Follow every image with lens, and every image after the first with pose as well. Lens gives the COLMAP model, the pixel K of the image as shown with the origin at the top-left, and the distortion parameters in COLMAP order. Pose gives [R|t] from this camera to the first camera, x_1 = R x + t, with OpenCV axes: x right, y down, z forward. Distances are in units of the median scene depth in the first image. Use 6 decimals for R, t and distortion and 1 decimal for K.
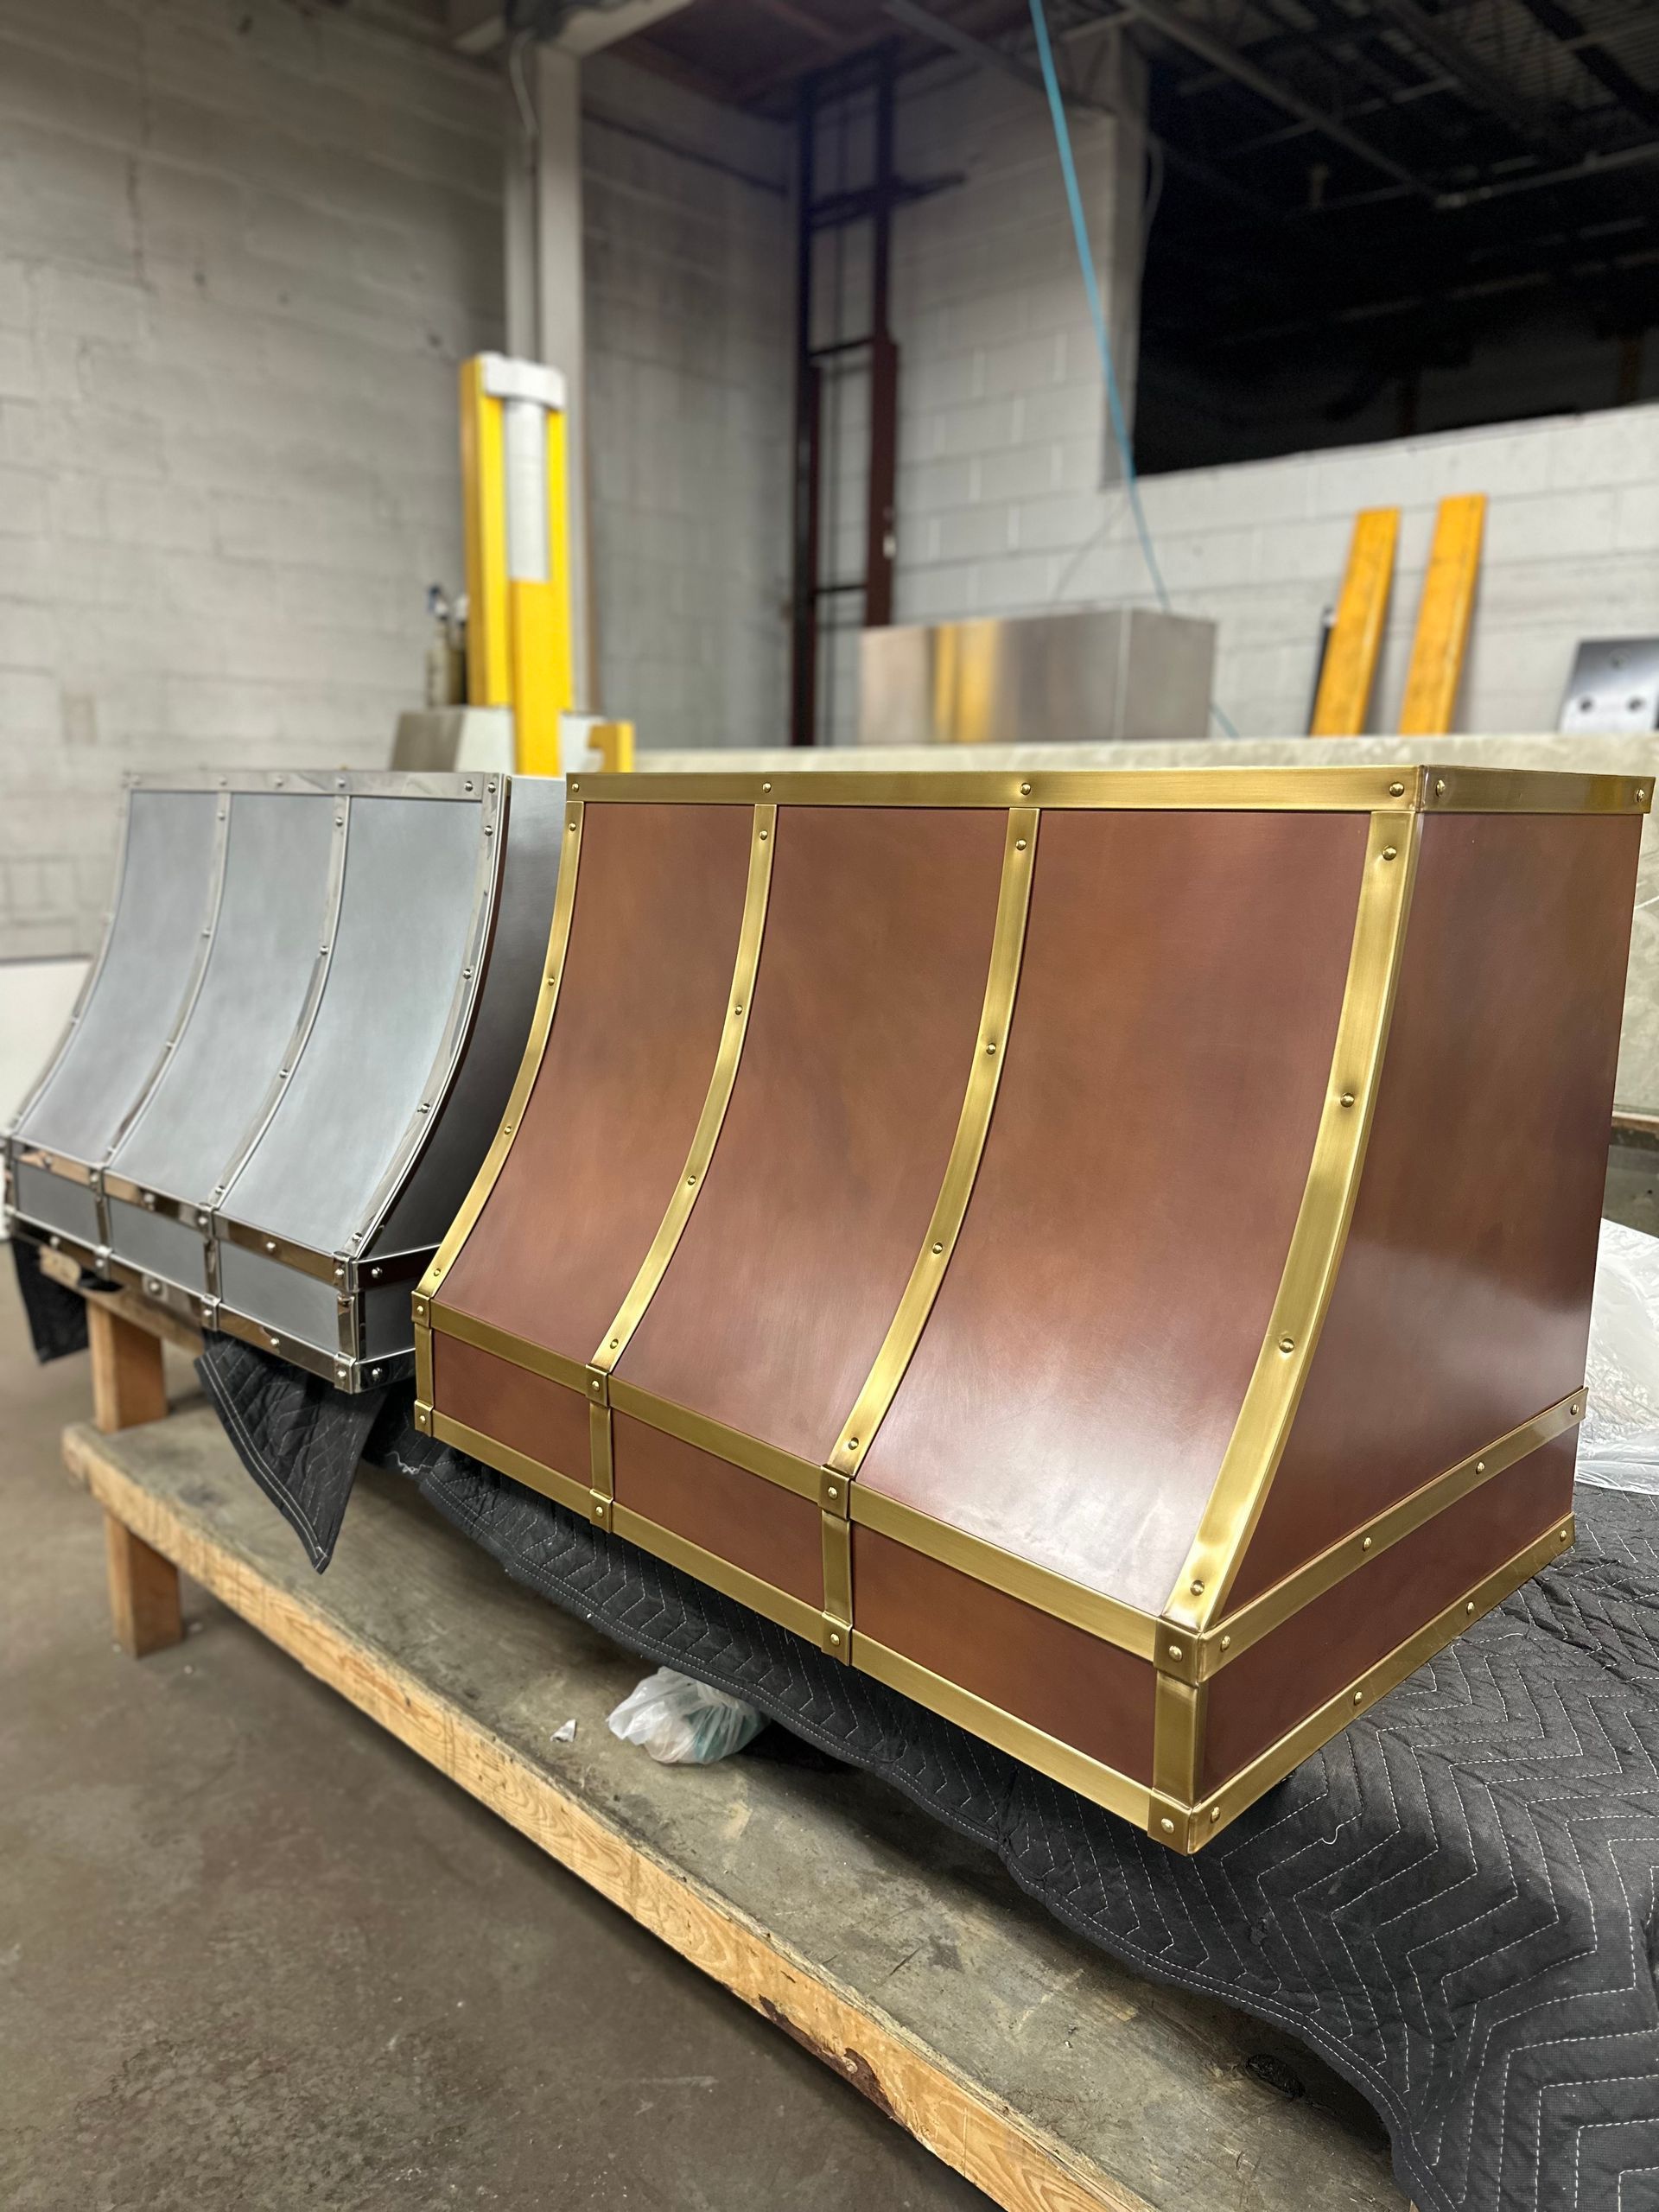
lens RADIAL K [[1586.6, 0, 831.1], [0, 1586.6, 1085.8], [0, 0, 1]] dist [0.018823, -0.019838]
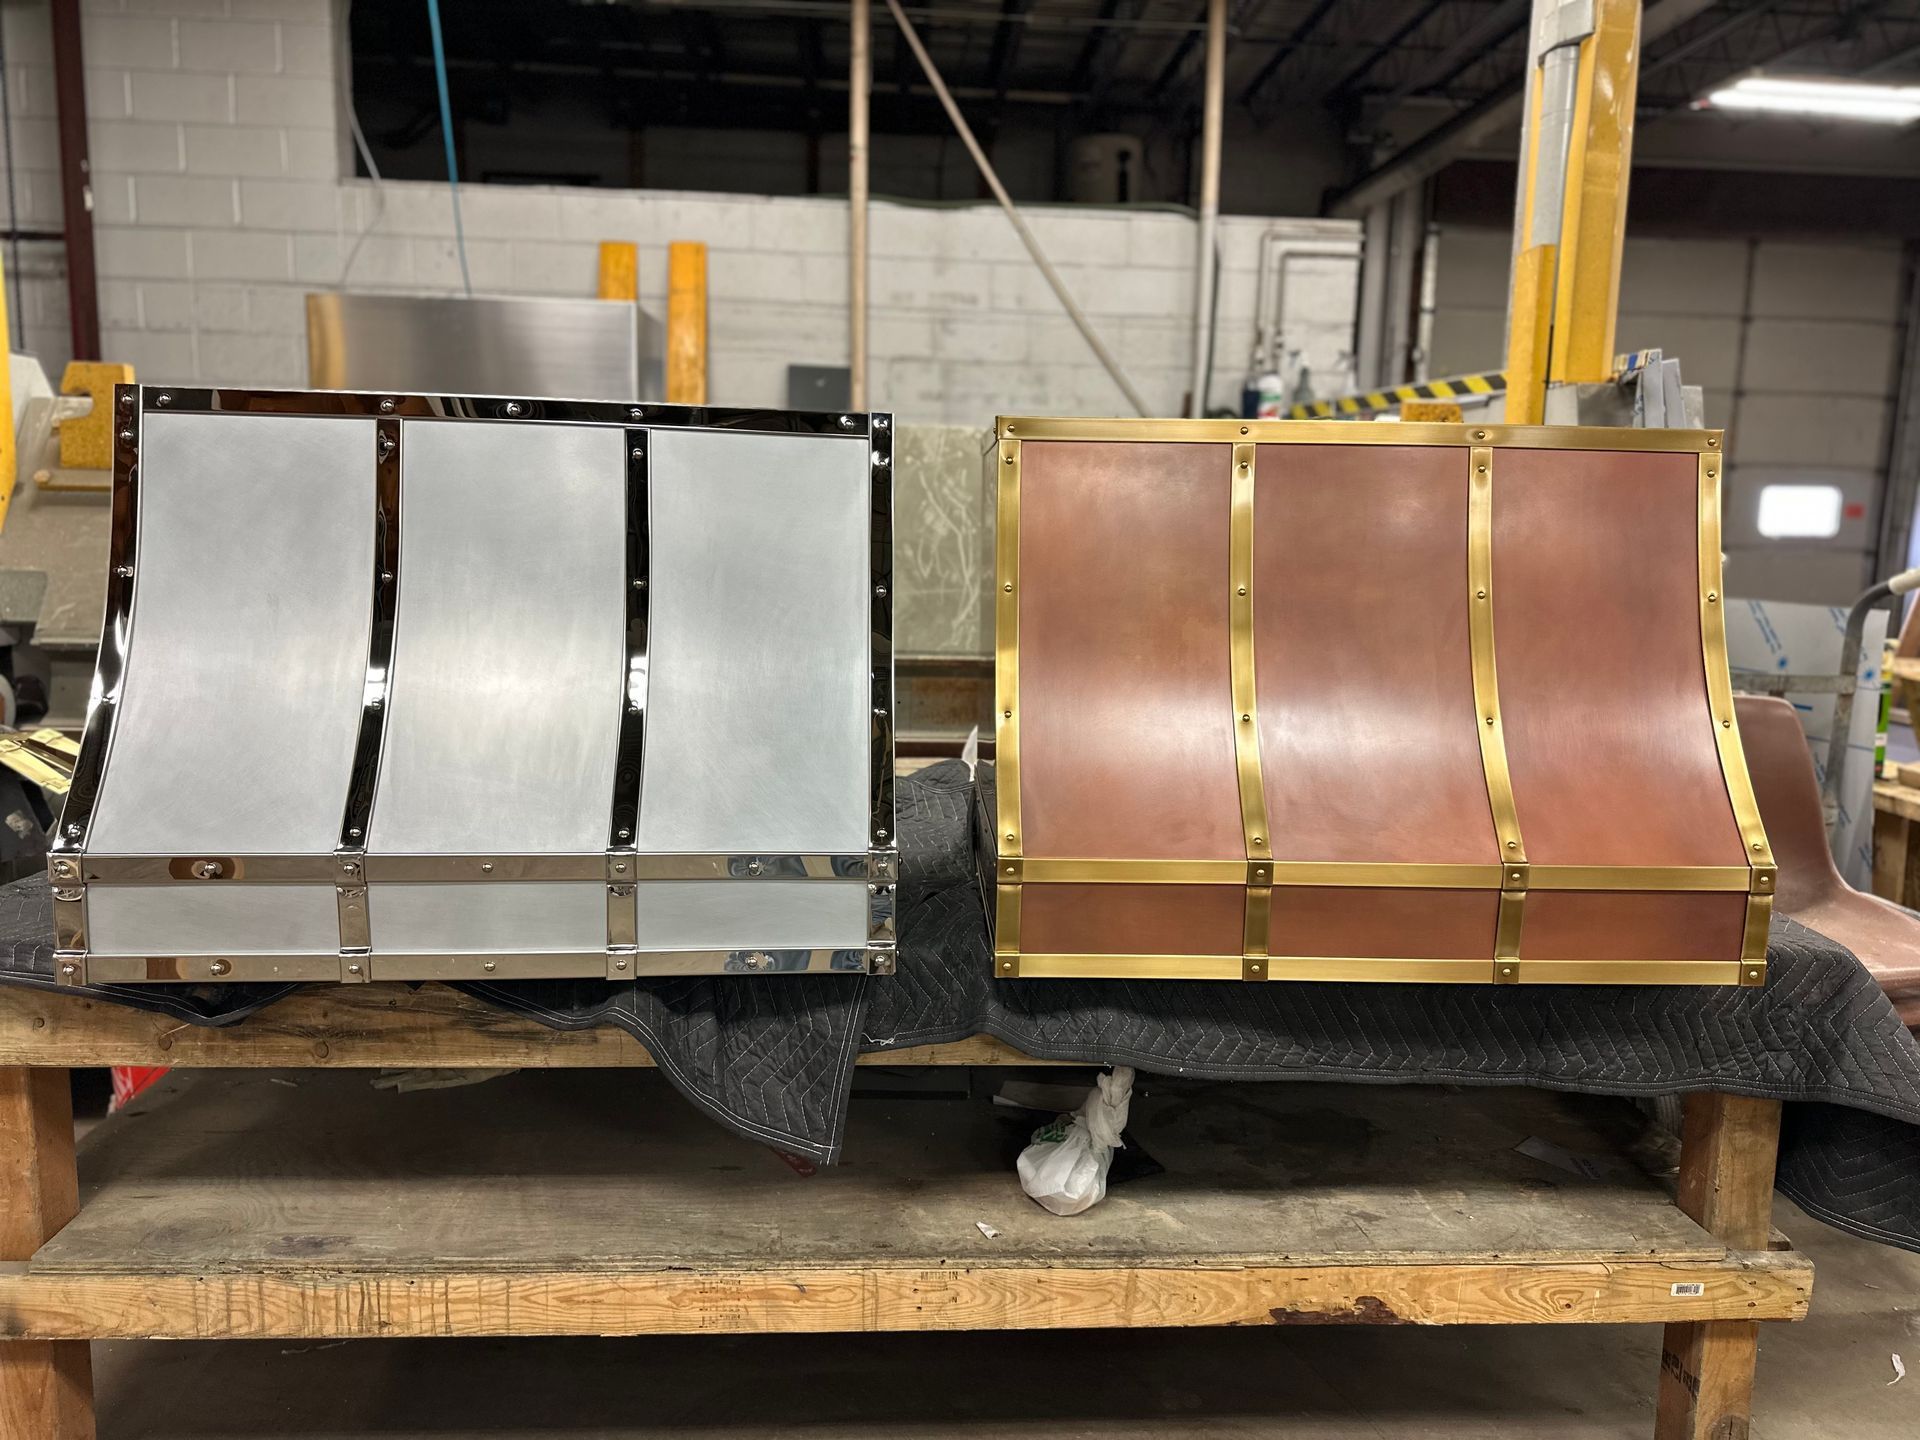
lens RADIAL K [[1377.1, 0, 962.6], [0, 1377.1, 736.4], [0, 0, 1]] dist [0.018823, -0.019838]
pose [[0.670207, -0.113557, 0.733435, -0.334688], [0.118845, 0.991894, 0.044975, -0.000749], [-0.732597, 0.057023, 0.678270, 0.116374]]
